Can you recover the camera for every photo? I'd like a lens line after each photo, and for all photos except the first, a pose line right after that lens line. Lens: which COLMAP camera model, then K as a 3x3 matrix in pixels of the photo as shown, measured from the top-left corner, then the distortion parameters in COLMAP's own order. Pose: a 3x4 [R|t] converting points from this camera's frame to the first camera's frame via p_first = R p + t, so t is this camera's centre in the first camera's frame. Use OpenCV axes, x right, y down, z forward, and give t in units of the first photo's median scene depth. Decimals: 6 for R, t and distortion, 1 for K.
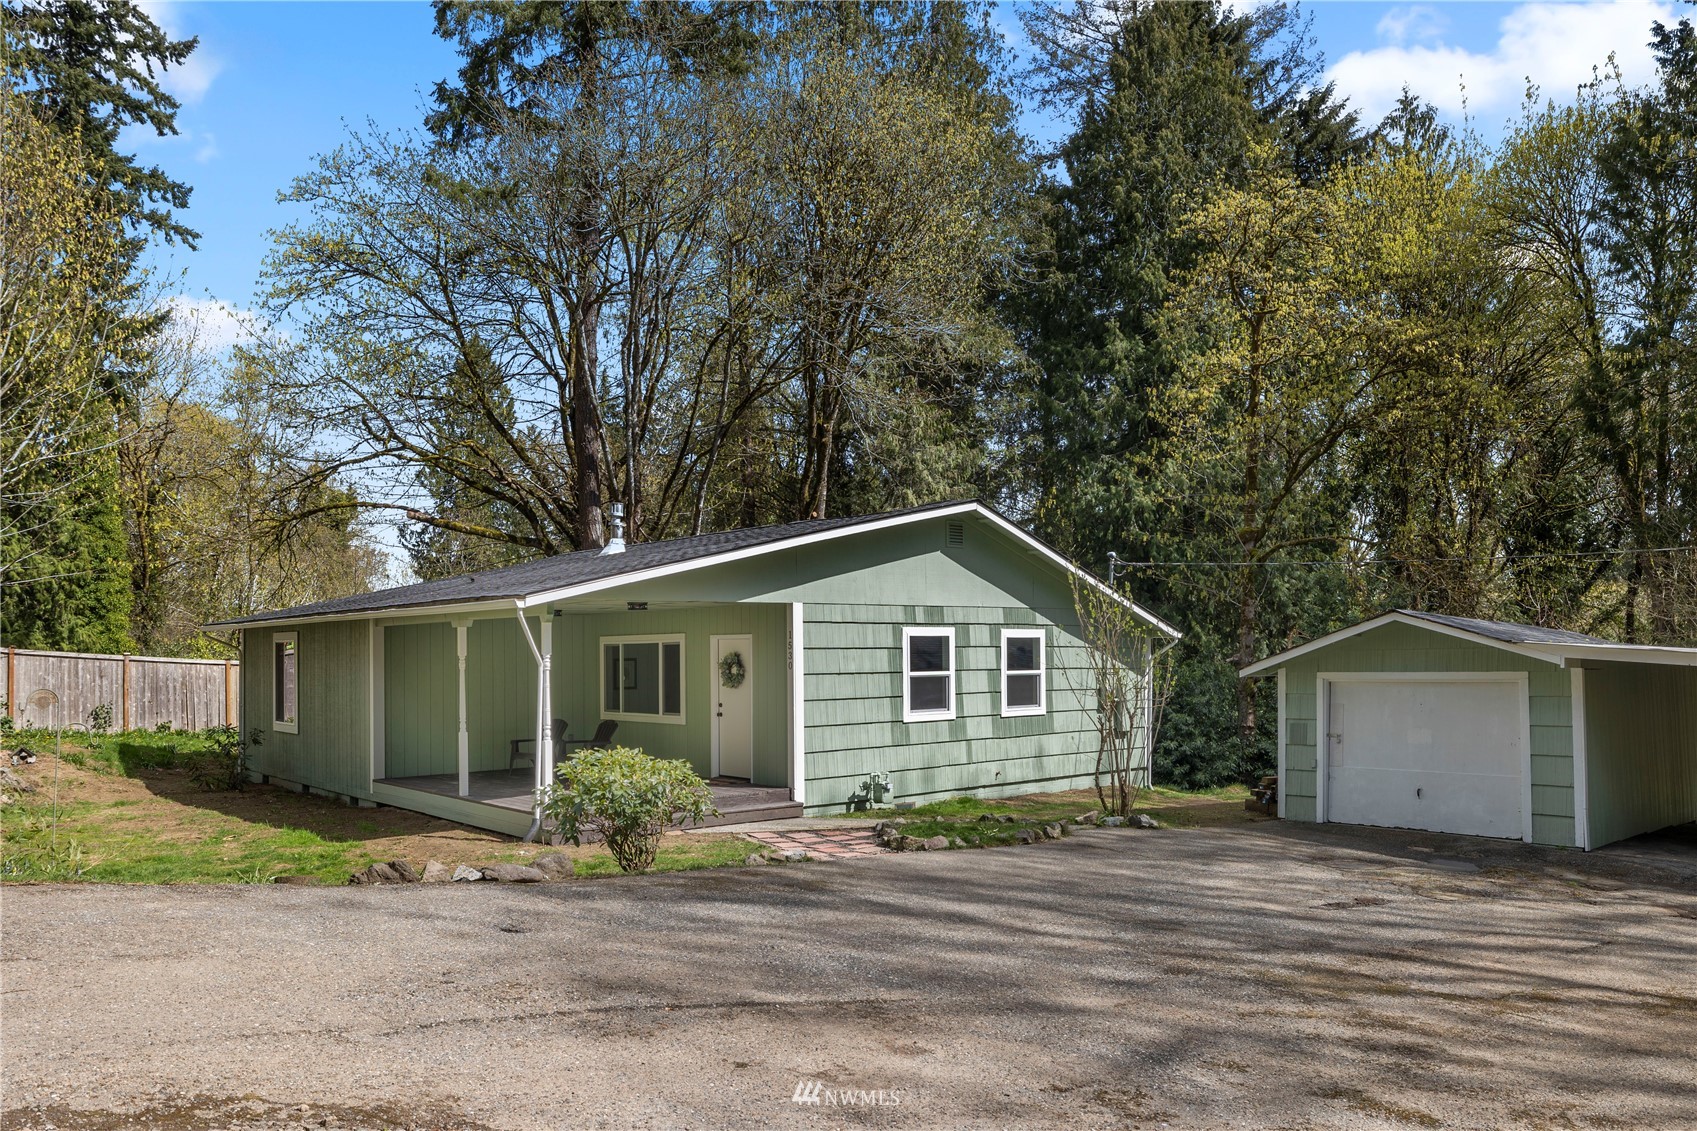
lens RADIAL K [[1148.9, 0, 826.8], [0, 1148.9, 627.2], [0, 0, 1]] dist [0.004590, 0.000931]
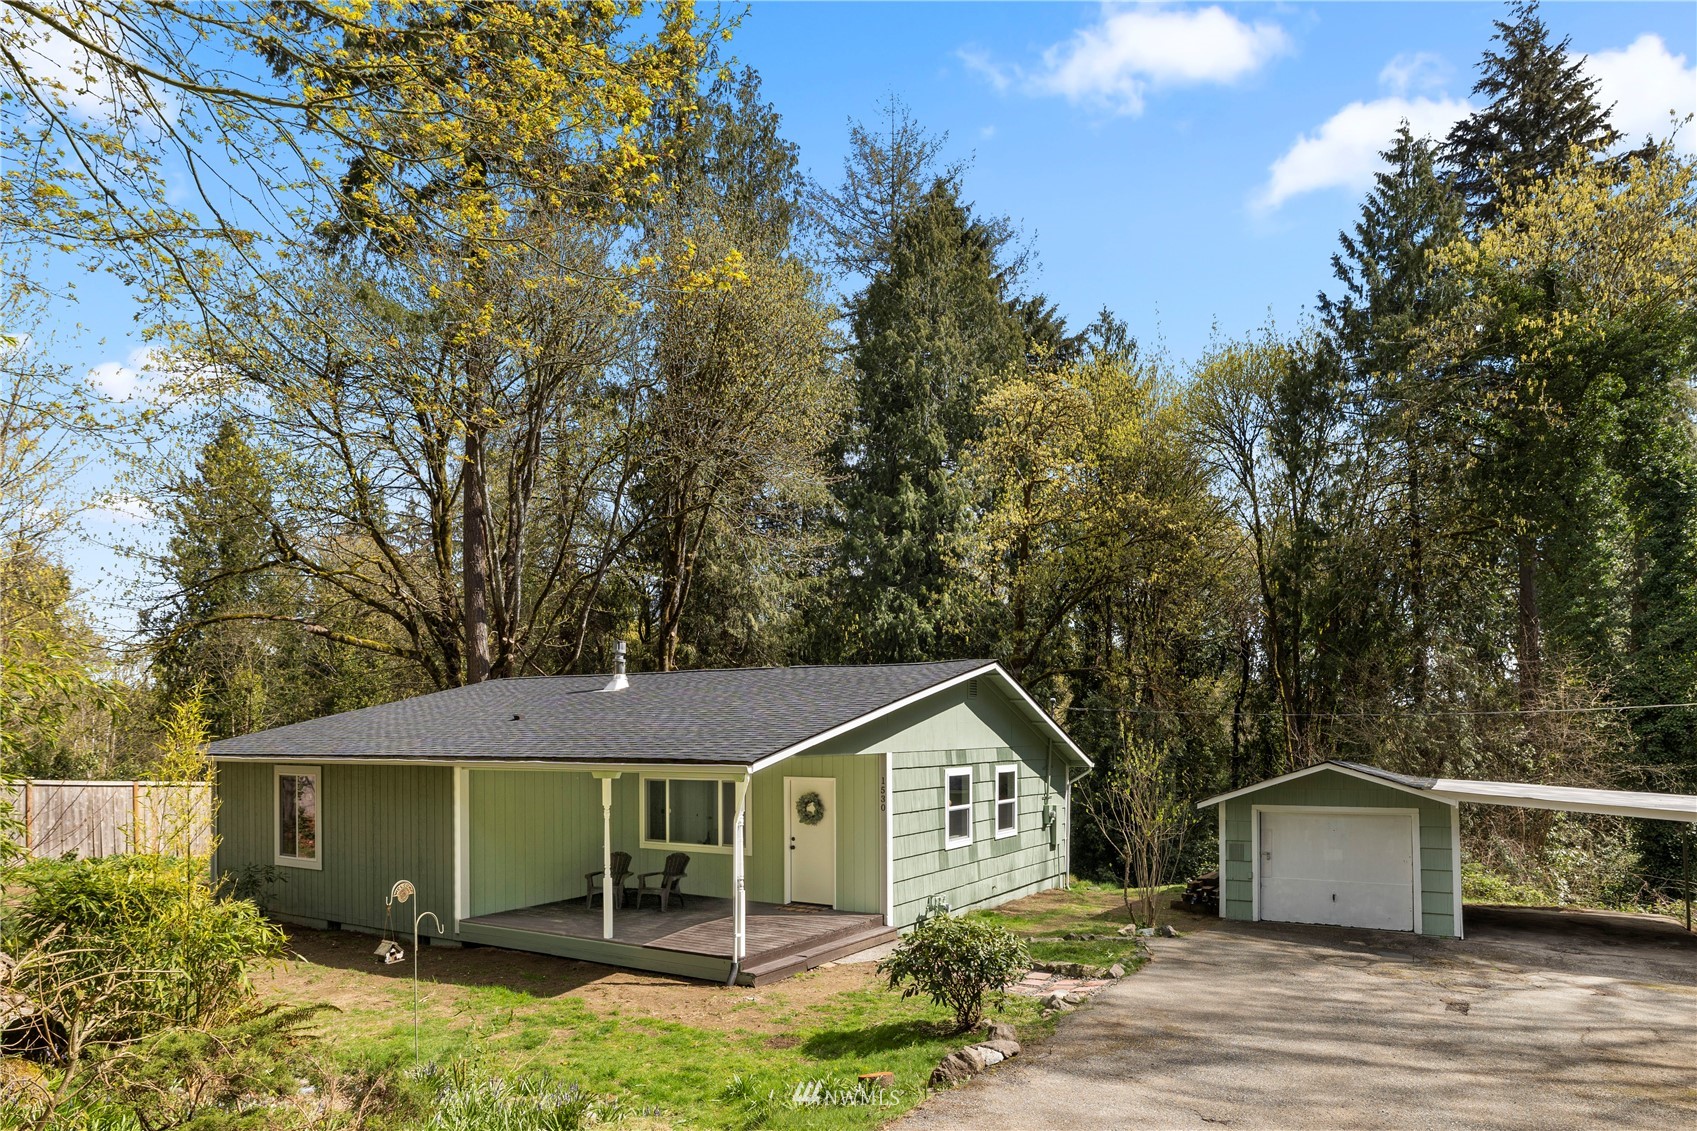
lens RADIAL K [[1005.4, 0, 903.8], [0, 1005.4, 739.1], [0, 0, 1]] dist [0.009495, -0.004325]
pose [[0.956812, 0.008514, 0.290582, -0.230848], [-0.012838, 0.999833, 0.012977, -0.036615], [-0.290423, -0.016147, 0.956762, 0.028758]]
